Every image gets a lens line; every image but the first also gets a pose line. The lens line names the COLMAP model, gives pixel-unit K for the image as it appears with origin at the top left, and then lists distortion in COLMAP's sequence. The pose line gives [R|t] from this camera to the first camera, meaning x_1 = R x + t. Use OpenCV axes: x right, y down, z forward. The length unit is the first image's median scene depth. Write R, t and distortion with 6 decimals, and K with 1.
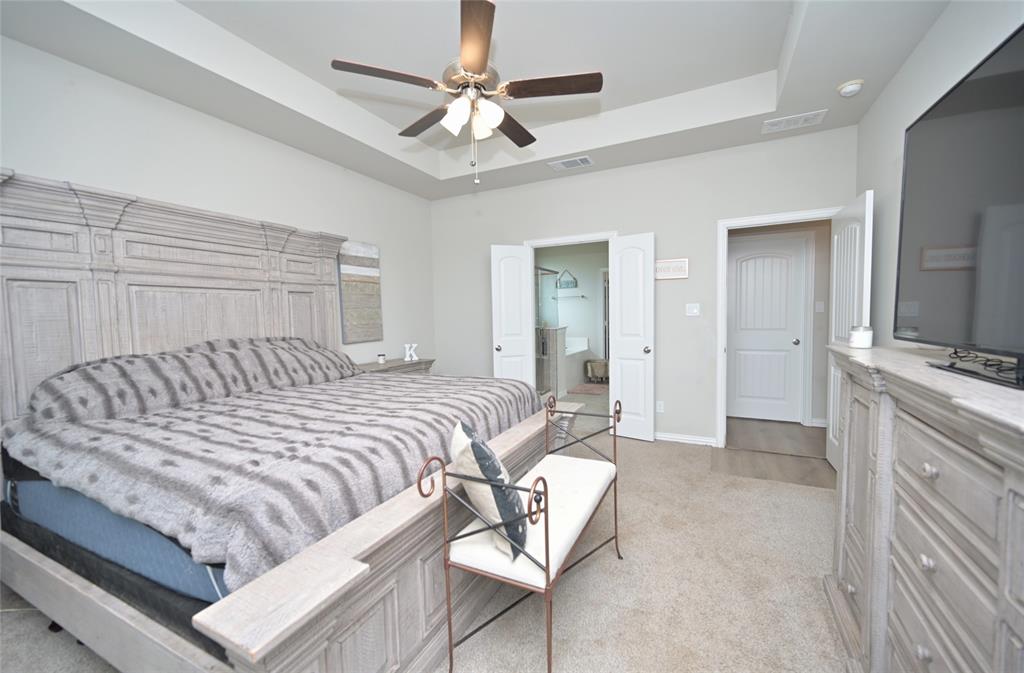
lens RADIAL K [[411.1, 0, 512.9], [0, 411.1, 338.3], [0, 0, 1]] dist [0.001385, 0.000053]
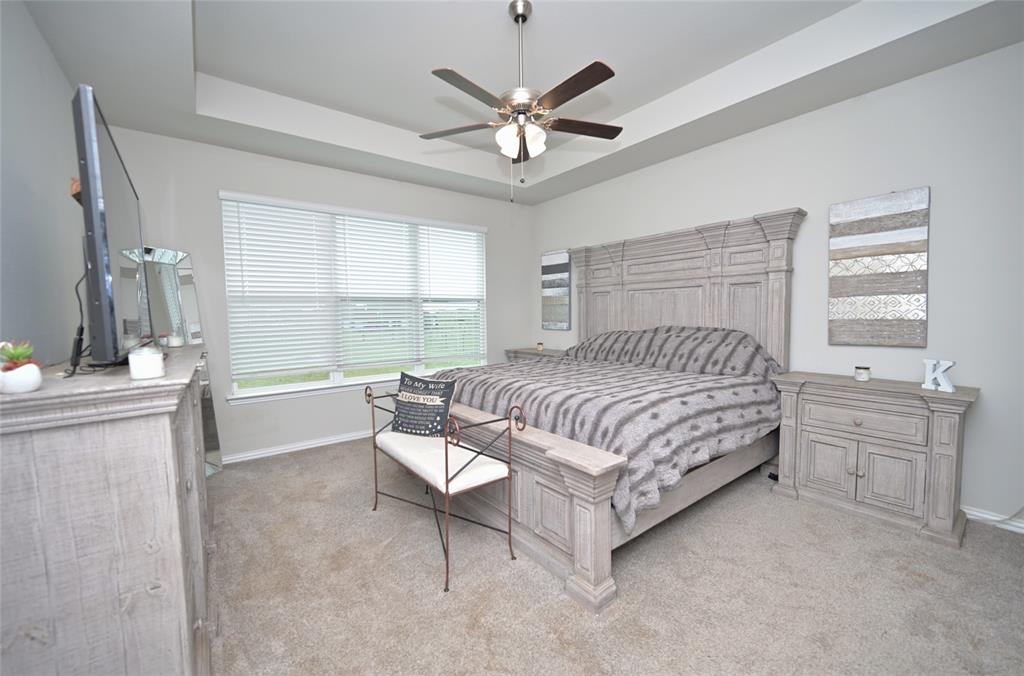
lens RADIAL K [[411.1, 0, 510.9], [0, 411.1, 339.4], [0, 0, 1]] dist [0.001385, 0.000053]
pose [[-0.442105, 0.078580, -0.893514, 0.651294], [-0.031832, 0.994153, 0.103181, -0.068270], [0.896398, 0.074059, -0.437019, 1.013913]]
